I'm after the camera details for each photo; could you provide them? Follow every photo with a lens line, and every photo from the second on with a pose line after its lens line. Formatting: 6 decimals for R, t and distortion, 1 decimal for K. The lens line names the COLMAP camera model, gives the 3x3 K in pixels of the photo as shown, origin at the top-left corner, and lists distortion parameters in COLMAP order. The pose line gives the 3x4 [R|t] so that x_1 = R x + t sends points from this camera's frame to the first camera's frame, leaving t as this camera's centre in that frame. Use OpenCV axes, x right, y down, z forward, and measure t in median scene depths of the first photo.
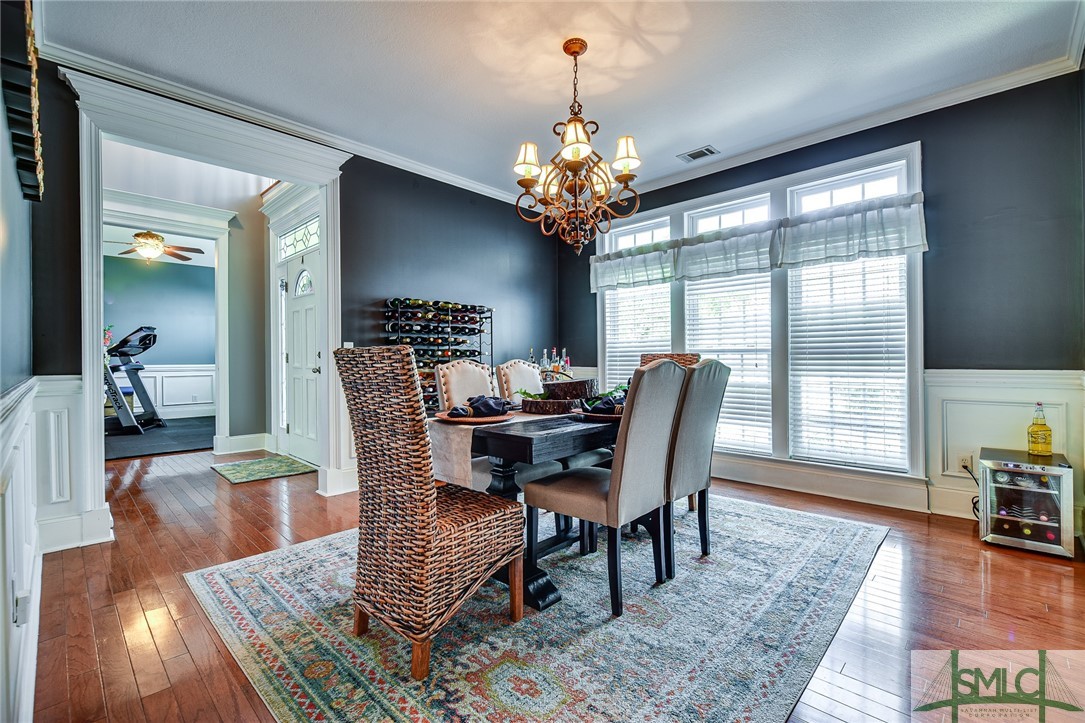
lens RADIAL K [[475.9, 0, 542.5], [0, 475.9, 361.5], [0, 0, 1]] dist [0.000039, -0.000015]
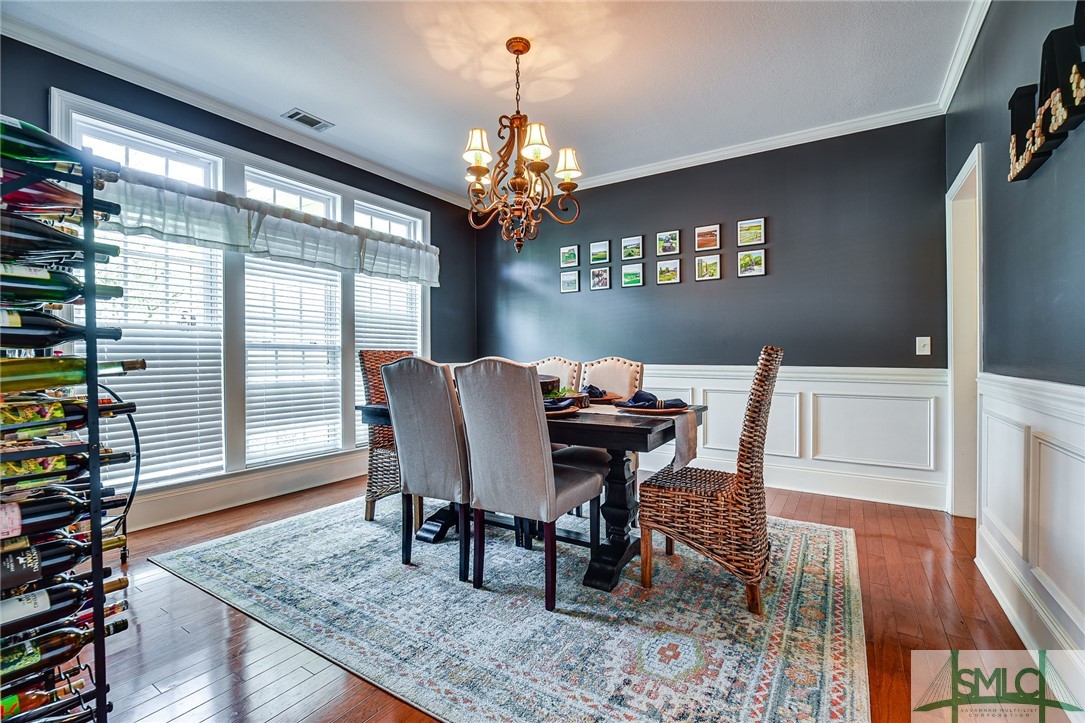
lens RADIAL K [[462.2, 0, 542.5], [0, 462.2, 361.5], [0, 0, 1]] dist [0.000042, -0.000034]
pose [[-0.179453, -0.009207, 0.983723, -0.899536], [-0.003030, 0.999957, 0.008806, -0.007016], [-0.983762, -0.001400, -0.179474, 1.128811]]
